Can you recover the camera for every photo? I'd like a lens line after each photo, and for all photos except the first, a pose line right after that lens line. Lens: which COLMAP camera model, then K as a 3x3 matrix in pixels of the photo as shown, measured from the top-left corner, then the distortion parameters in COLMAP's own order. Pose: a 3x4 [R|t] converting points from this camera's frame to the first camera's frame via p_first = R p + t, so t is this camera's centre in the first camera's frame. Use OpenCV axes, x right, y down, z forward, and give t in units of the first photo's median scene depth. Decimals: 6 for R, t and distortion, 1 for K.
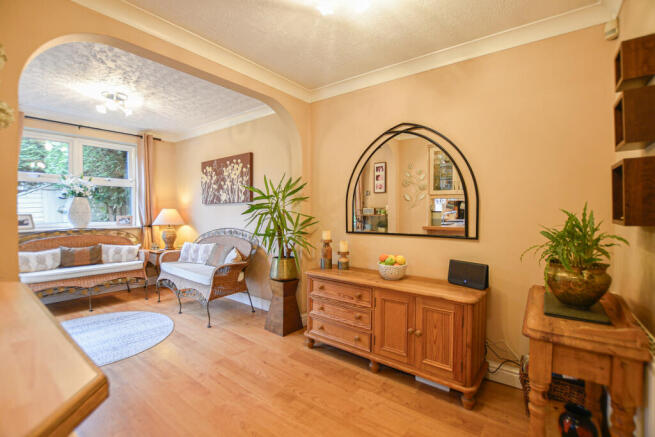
lens RADIAL K [[290.7, 0, 325.7], [0, 290.7, 214.5], [0, 0, 1]] dist [-0.024757, -0.000463]
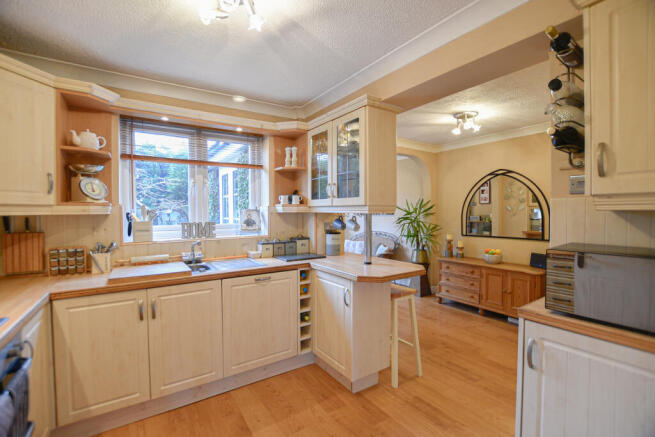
lens RADIAL K [[290.7, 0, 325.4], [0, 290.7, 216.6], [0, 0, 1]] dist [-0.024757, -0.000463]
pose [[0.949178, -0.004797, -0.314702, -0.146523], [0.005816, 0.999980, 0.002300, -0.051418], [0.314685, -0.004014, 0.949188, -0.776130]]
